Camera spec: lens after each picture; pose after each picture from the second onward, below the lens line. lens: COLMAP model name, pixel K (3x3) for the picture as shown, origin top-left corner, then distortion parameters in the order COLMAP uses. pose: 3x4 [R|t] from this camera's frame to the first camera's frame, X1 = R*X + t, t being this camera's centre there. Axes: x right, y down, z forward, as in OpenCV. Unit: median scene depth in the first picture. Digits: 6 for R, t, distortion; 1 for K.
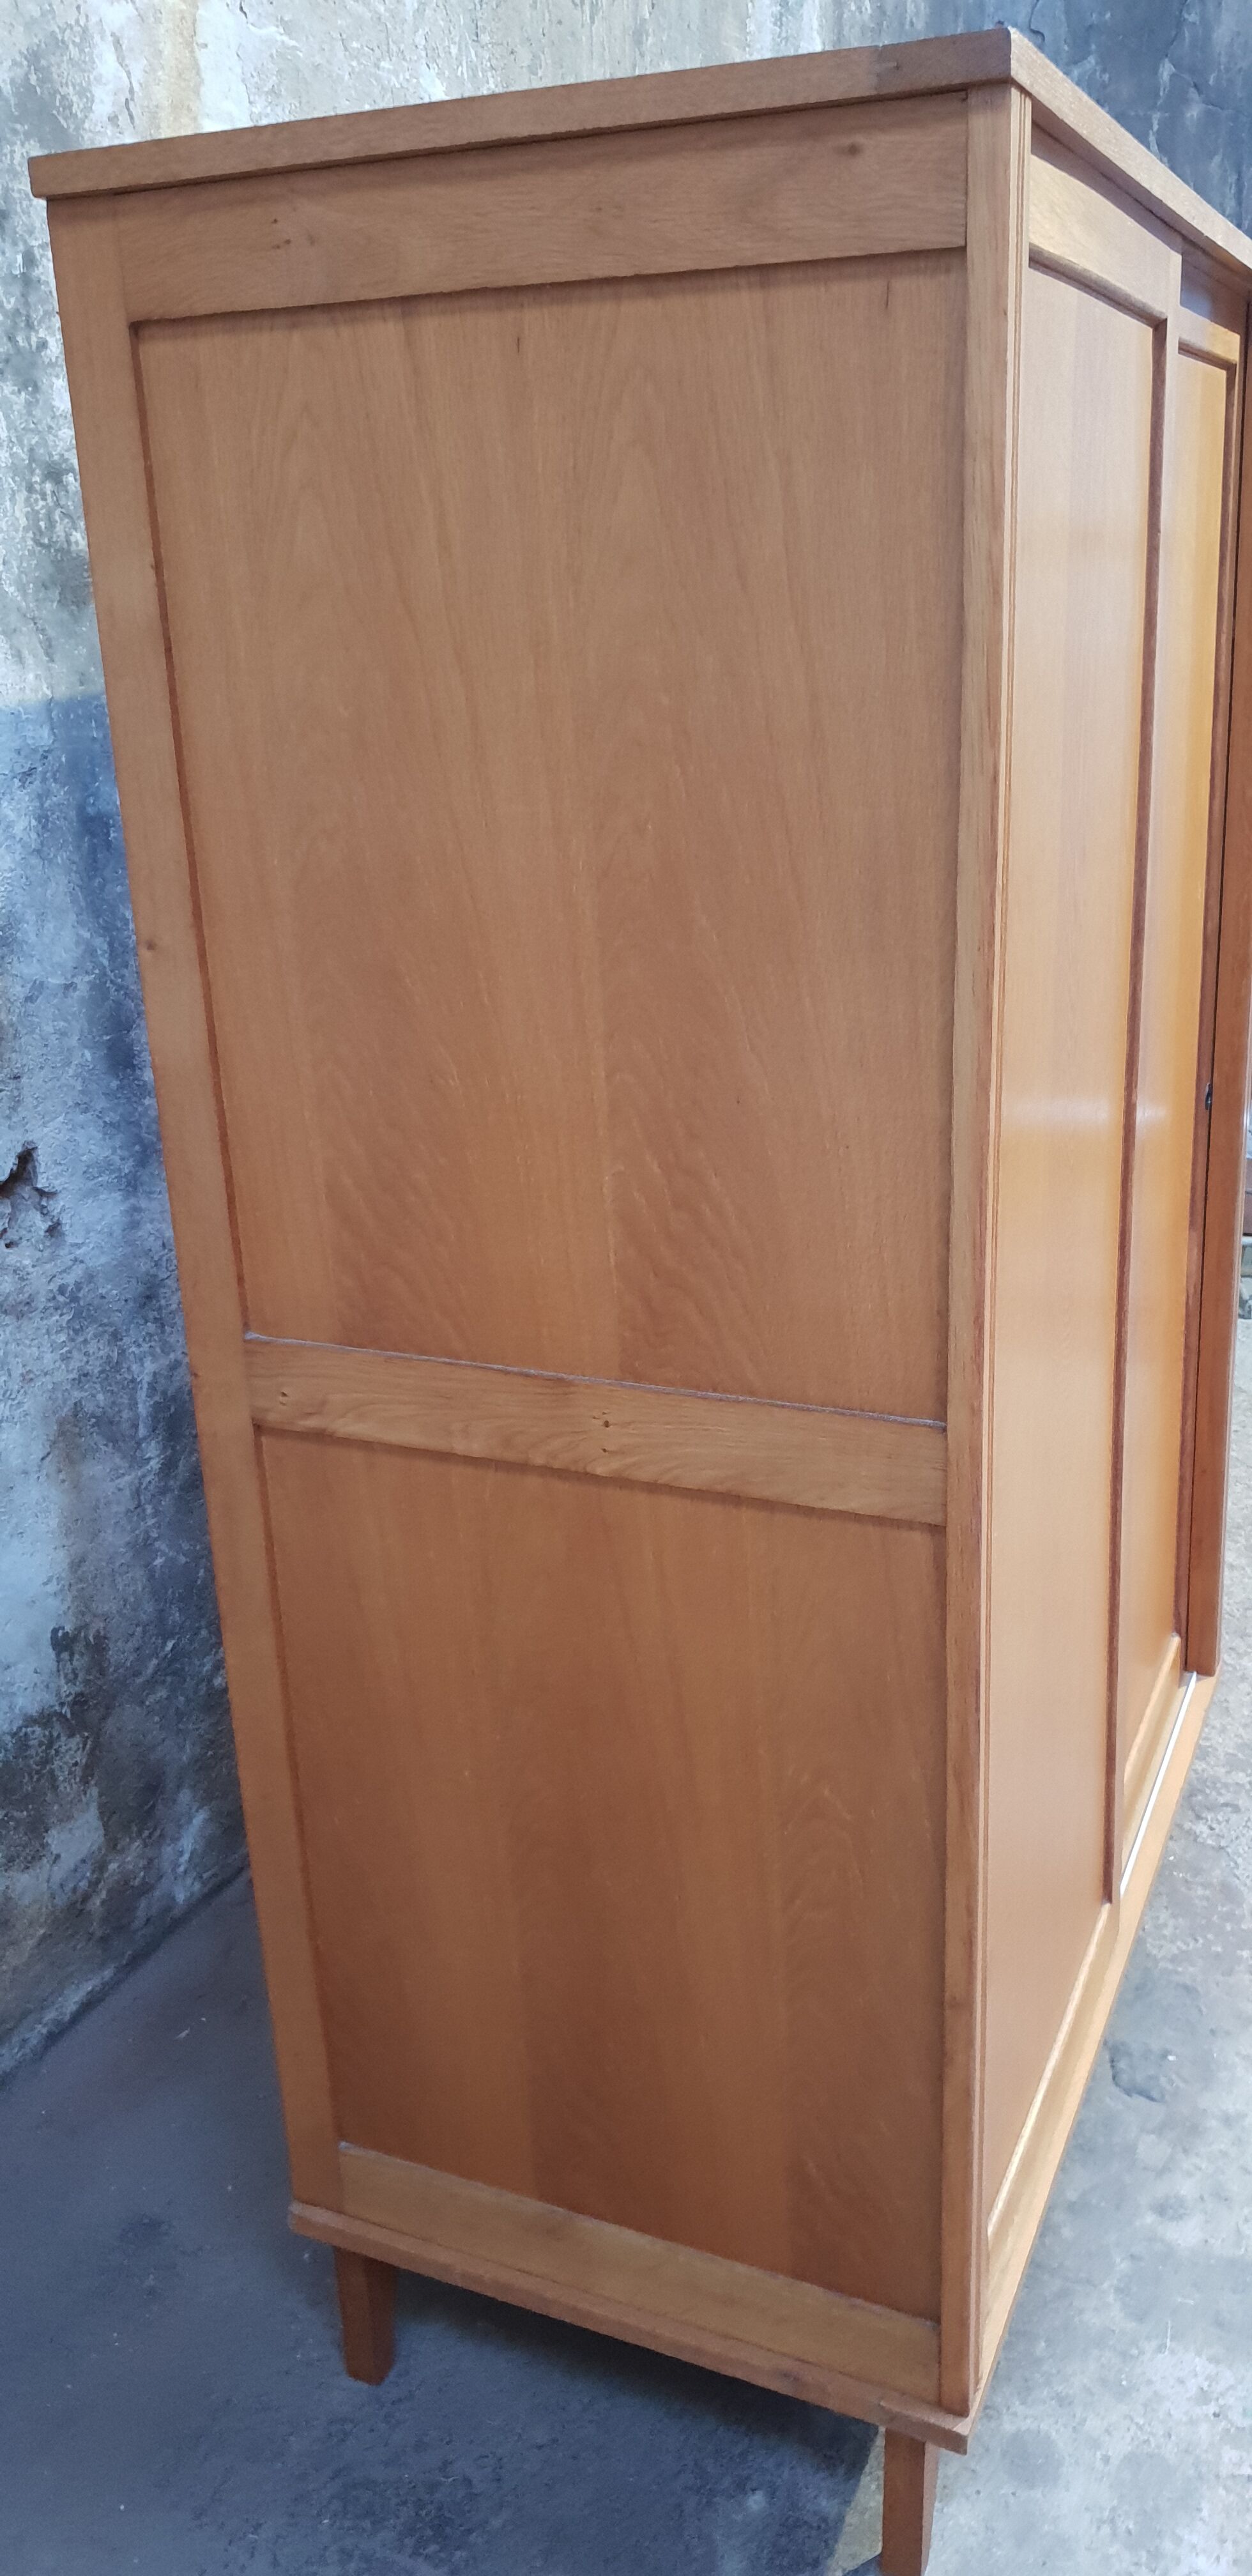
lens RADIAL K [[2028.9, 0, 694.5], [0, 2028.9, 1269.2], [0, 0, 1]] dist [-0.007477, 0.029223]
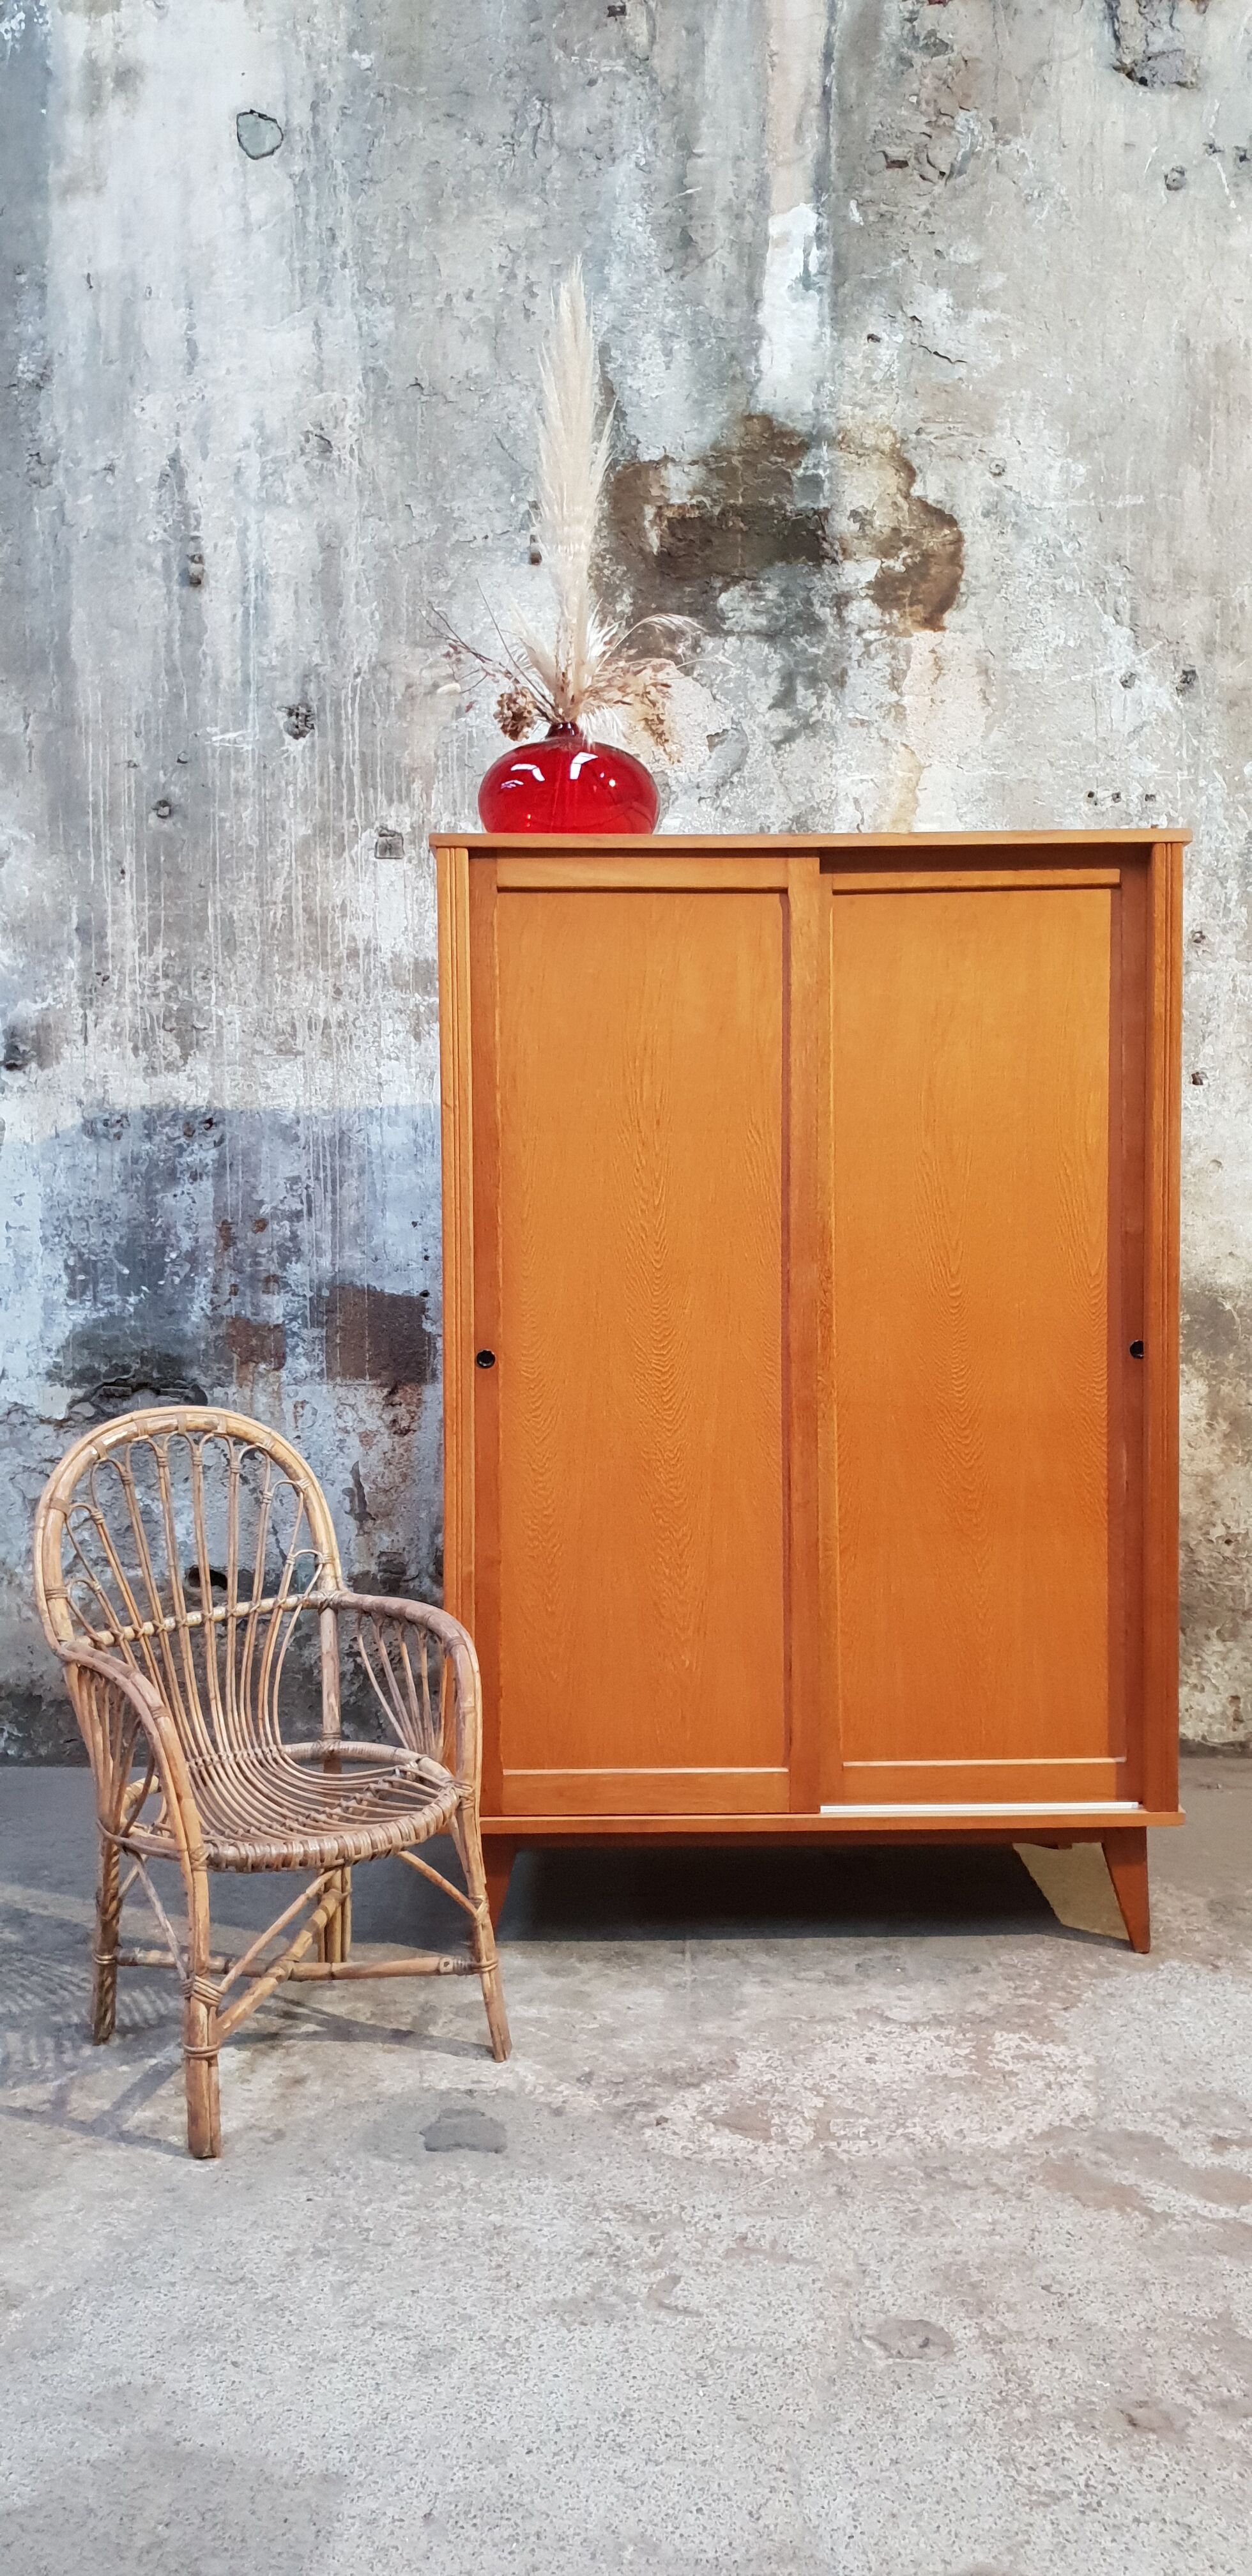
lens RADIAL K [[2028.9, 0, 647.0], [0, 2028.9, 1265.8], [0, 0, 1]] dist [-0.007477, 0.029223]
pose [[0.398462, 0.066292, -0.914786, 1.821825], [-0.310982, 0.948069, -0.066753, 0.078804], [0.862855, 0.311080, 0.398385, 0.133400]]
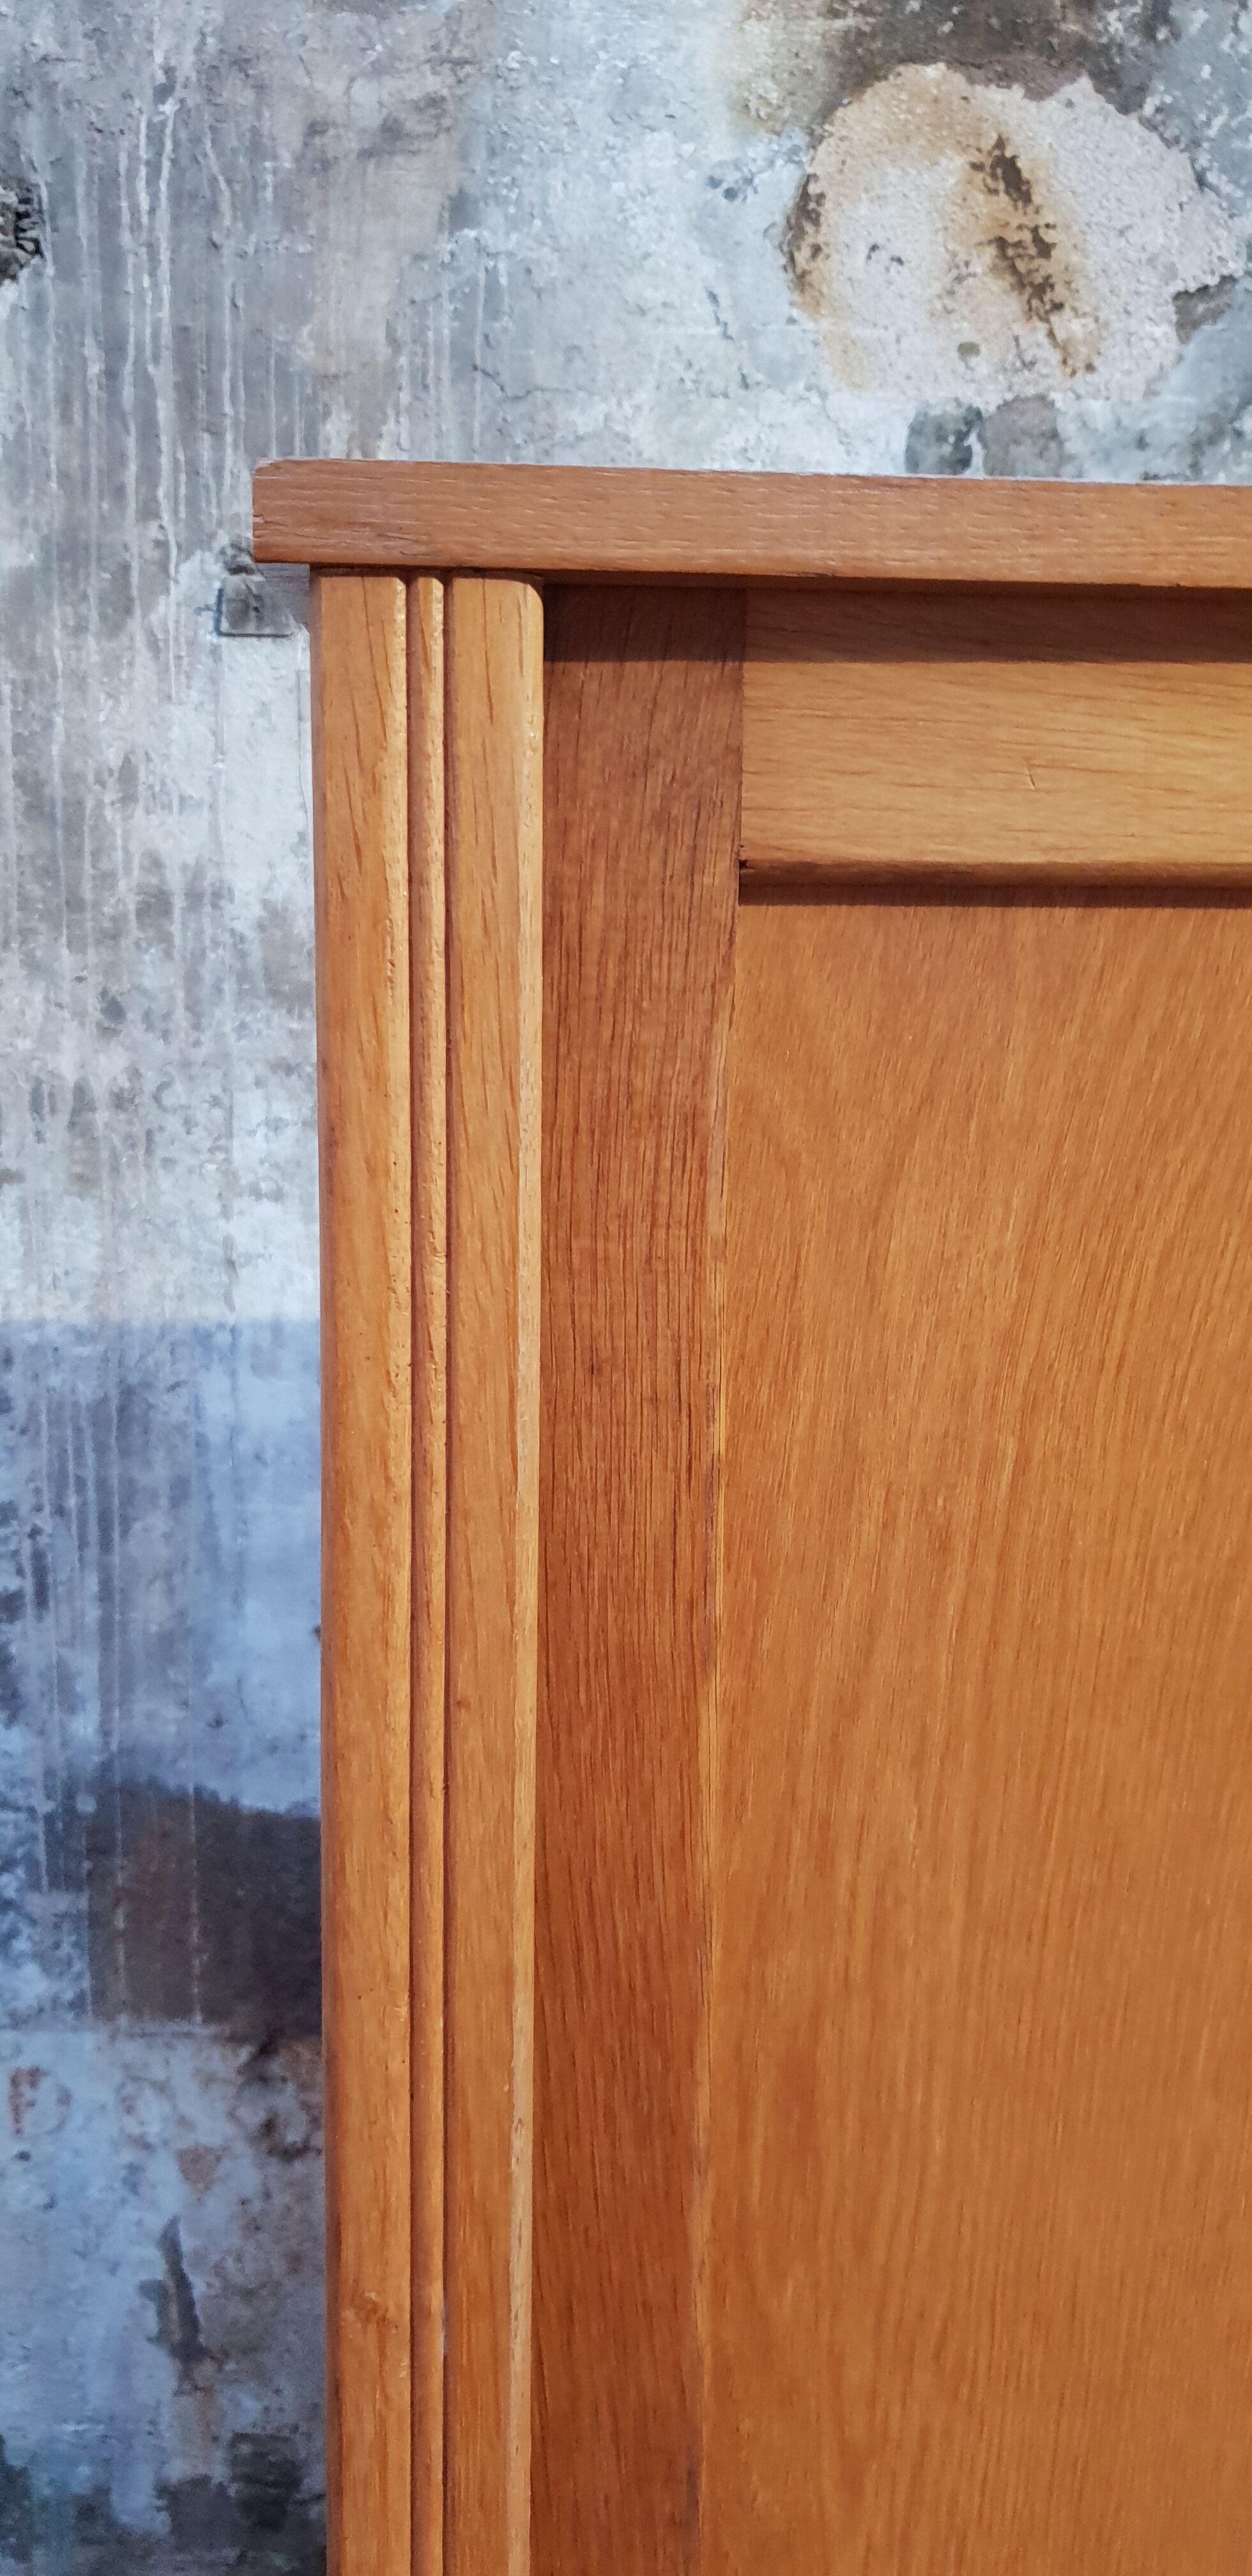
lens RADIAL K [[2028.9, 0, 619.9], [0, 2028.9, 1266.9], [0, 0, 1]] dist [-0.007477, 0.029223]
pose [[0.394144, 0.166246, -0.903888, 0.335260], [-0.332592, 0.942645, 0.028346, -0.273151], [0.856757, 0.289453, 0.426830, 0.522683]]
